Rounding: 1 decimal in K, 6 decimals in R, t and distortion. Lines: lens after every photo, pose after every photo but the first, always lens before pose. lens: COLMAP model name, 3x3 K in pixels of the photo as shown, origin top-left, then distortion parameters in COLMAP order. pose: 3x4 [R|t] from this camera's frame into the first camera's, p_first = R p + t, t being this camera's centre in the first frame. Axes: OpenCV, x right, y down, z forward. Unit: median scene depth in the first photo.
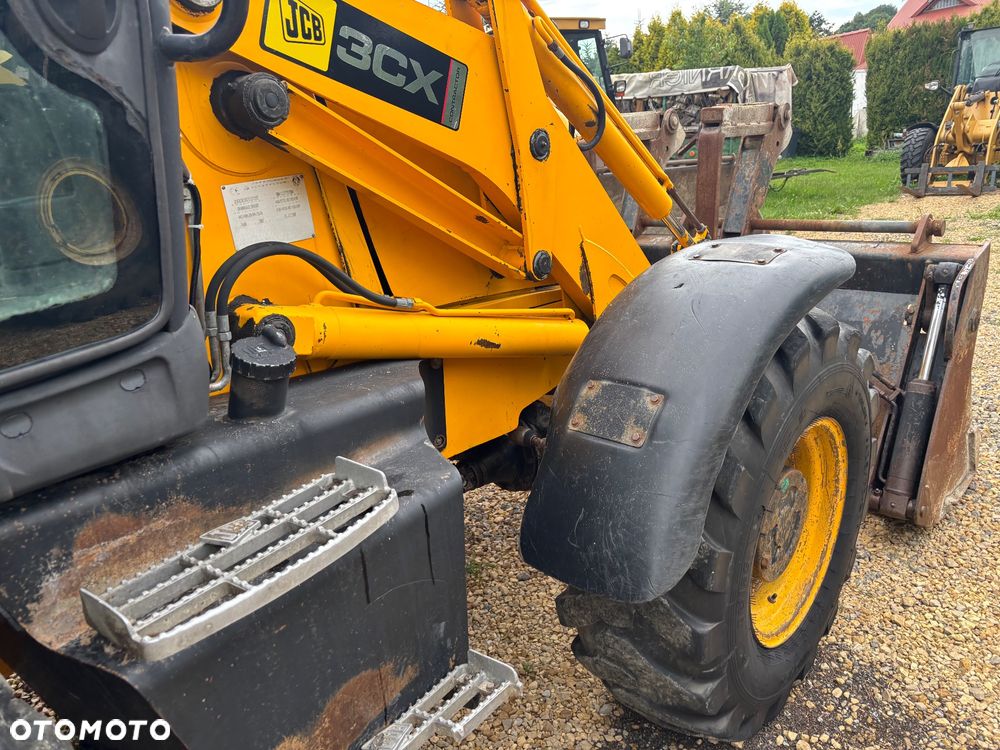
lens RADIAL K [[753.4, 0, 500.0], [0, 753.4, 375.0], [0, 0, 1]] dist [0.009056, 0.001751]
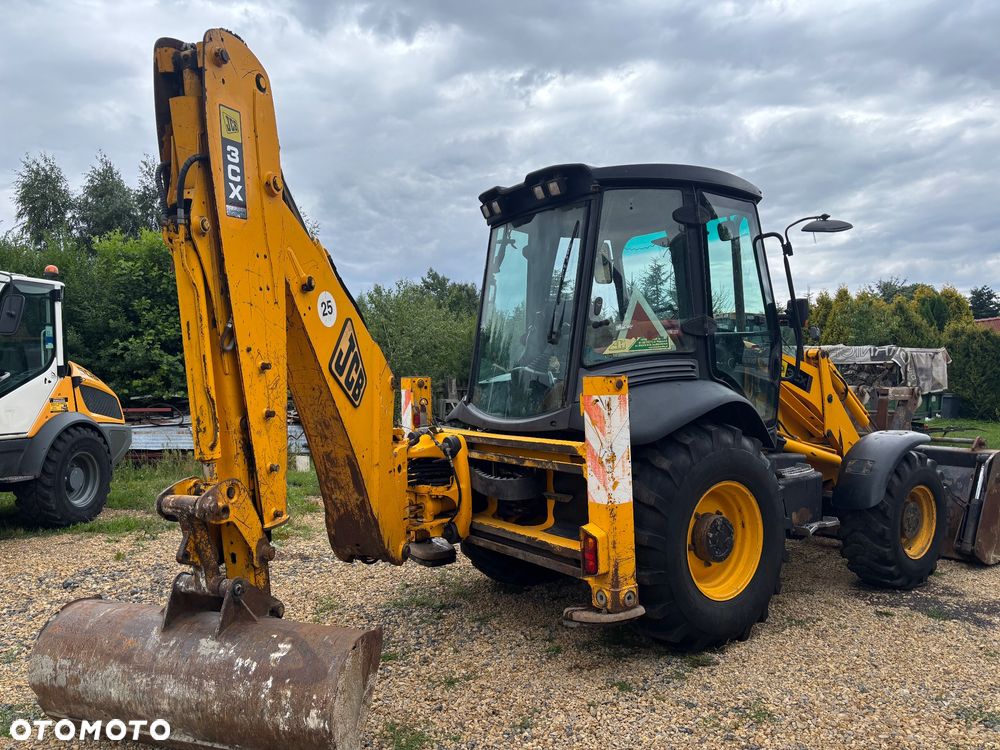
lens RADIAL K [[753.4, 0, 500.0], [0, 753.4, 375.0], [0, 0, 1]] dist [0.009056, 0.001751]
pose [[0.977124, 0.070434, -0.200670, -0.101870], [-0.127288, 0.949586, -0.286504, 0.106444], [0.170373, 0.305493, 0.936828, -0.347230]]
